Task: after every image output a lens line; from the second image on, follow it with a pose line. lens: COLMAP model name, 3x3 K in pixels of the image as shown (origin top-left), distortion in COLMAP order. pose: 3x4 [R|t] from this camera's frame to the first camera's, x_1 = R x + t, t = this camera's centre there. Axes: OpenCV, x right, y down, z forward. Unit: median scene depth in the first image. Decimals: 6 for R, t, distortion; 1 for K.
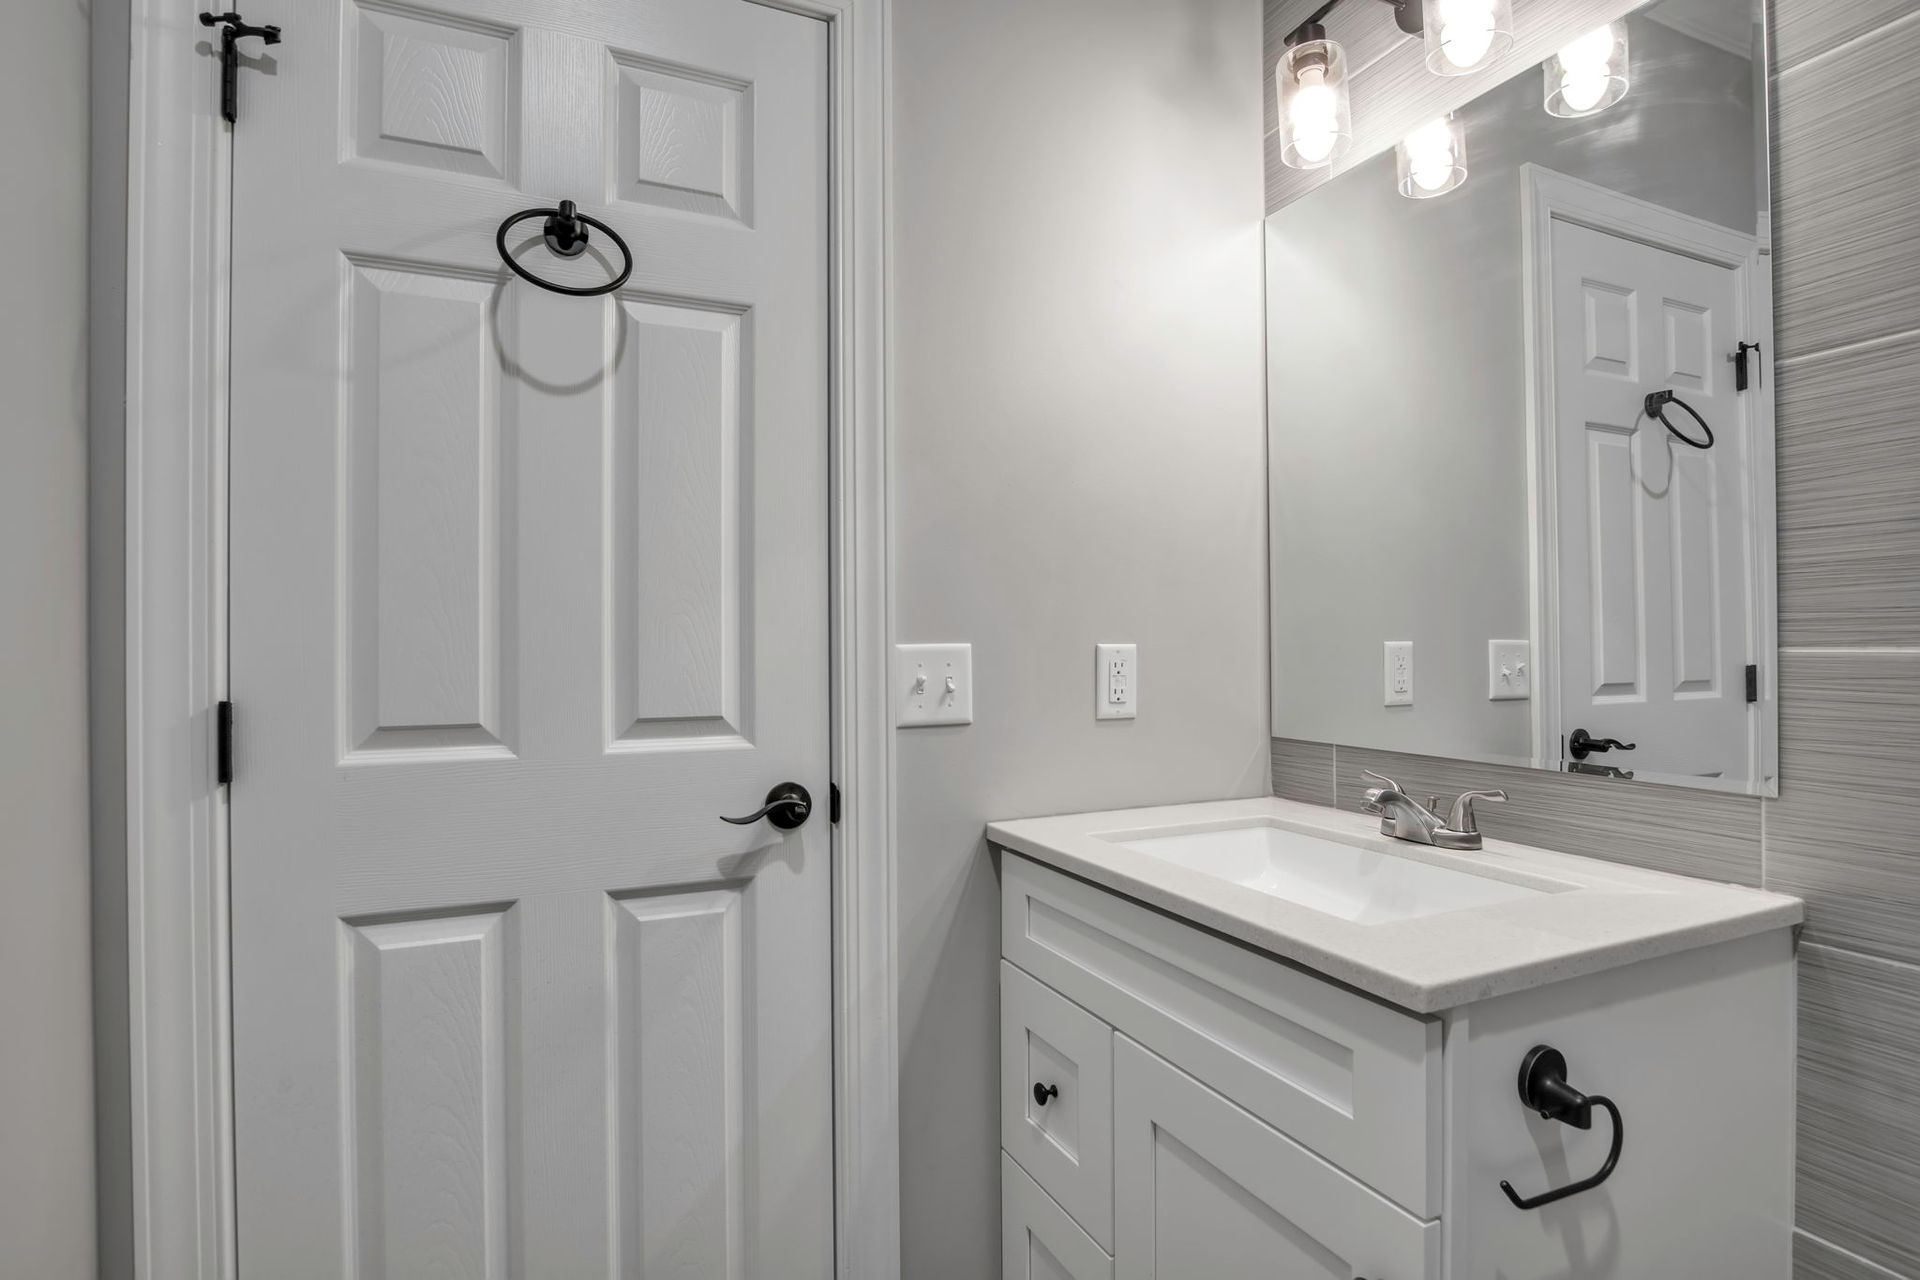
lens RADIAL K [[980.7, 0, 960.5], [0, 980.7, 639.7], [0, 0, 1]] dist [-0.002720, 0.000220]
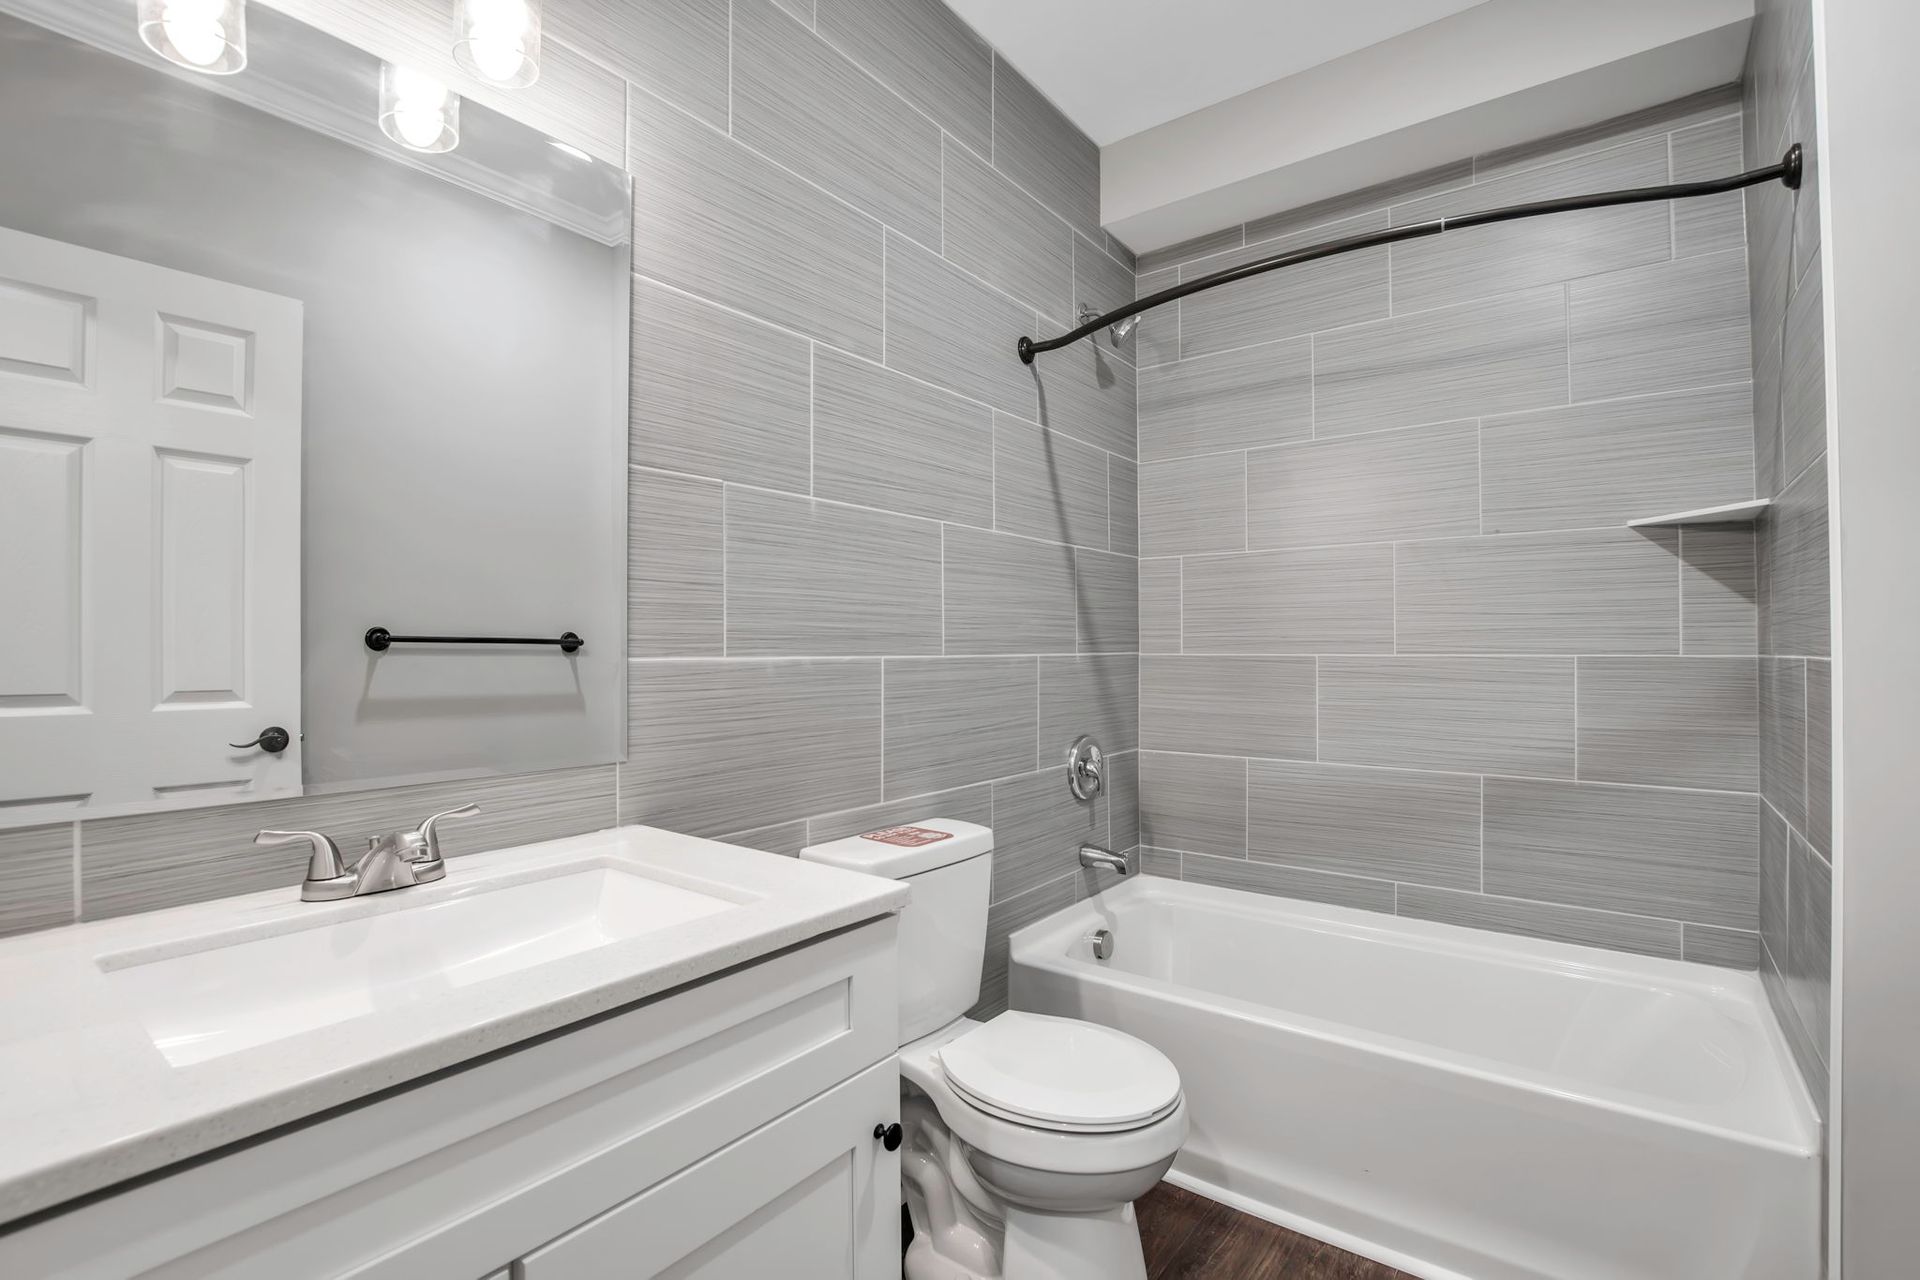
lens RADIAL K [[881.9, 0, 946.0], [0, 881.9, 648.1], [0, 0, 1]] dist [-0.035811, 0.005691]
pose [[-0.465749, 0.012376, 0.884830, -0.553725], [0.005544, 0.999923, -0.011068, 0.010268], [-0.884899, -0.000250, -0.465782, 1.196834]]
